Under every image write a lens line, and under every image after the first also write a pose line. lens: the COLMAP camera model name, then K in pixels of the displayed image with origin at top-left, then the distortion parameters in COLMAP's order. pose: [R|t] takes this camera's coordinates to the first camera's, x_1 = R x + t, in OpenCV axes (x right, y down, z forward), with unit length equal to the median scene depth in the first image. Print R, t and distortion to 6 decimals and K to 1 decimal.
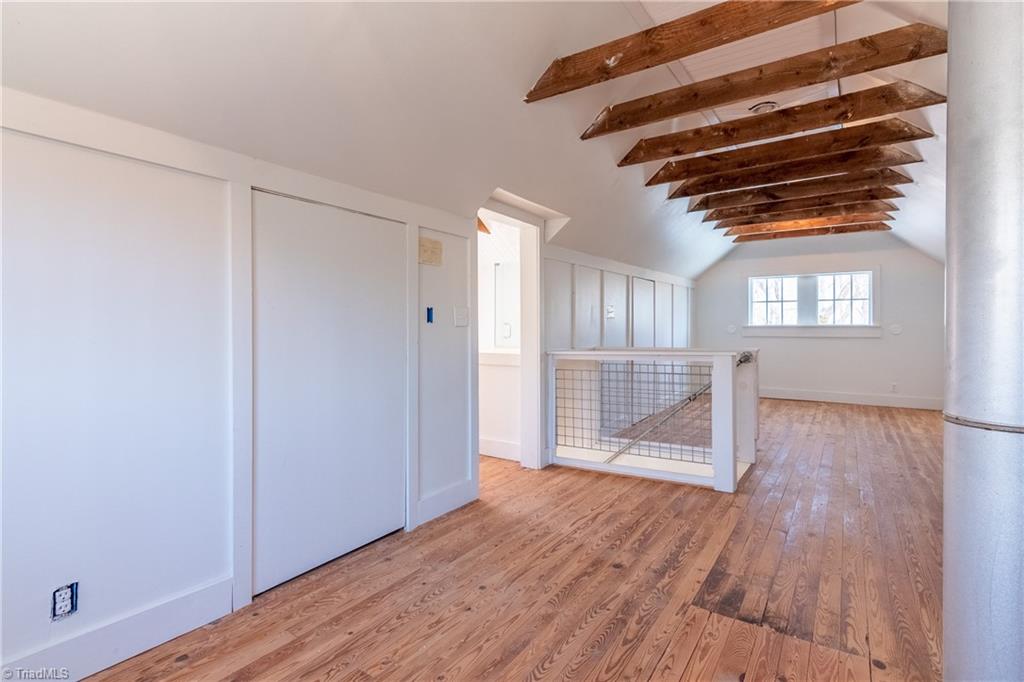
lens RADIAL K [[504.1, 0, 509.6], [0, 504.1, 334.6], [0, 0, 1]] dist [0.002052, 0.001959]
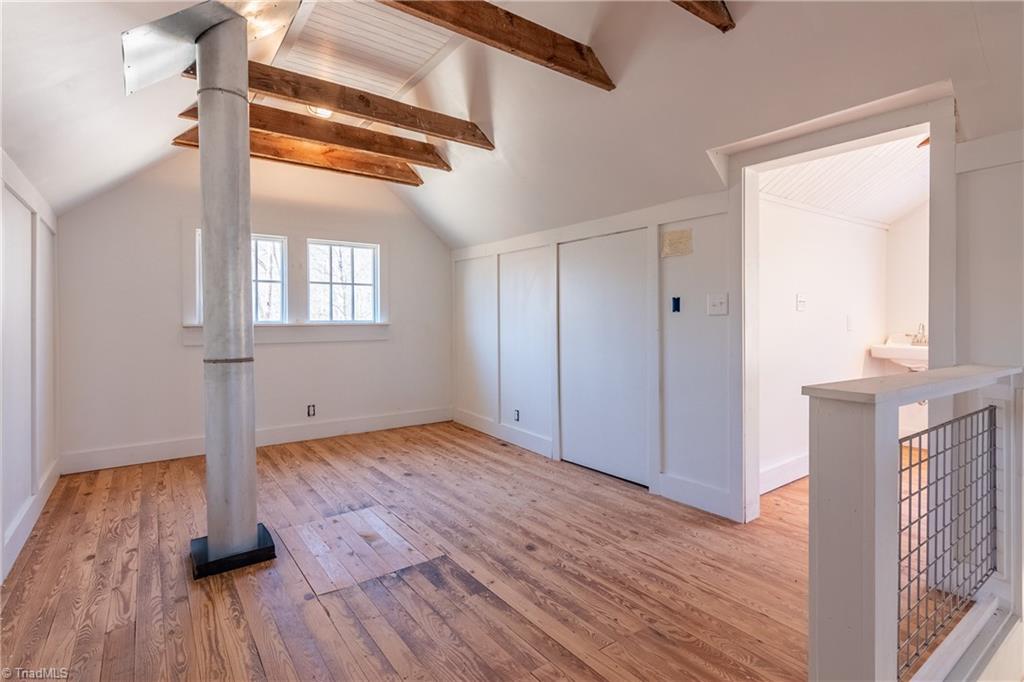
lens RADIAL K [[504.1, 0, 510.0], [0, 504.1, 333.3], [0, 0, 1]] dist [0.002052, 0.001959]
pose [[-0.346278, 0.028401, -0.937702, 1.099670], [-0.009253, 0.999390, 0.033686, -0.013283], [0.938086, 0.020341, -0.345804, 1.215987]]
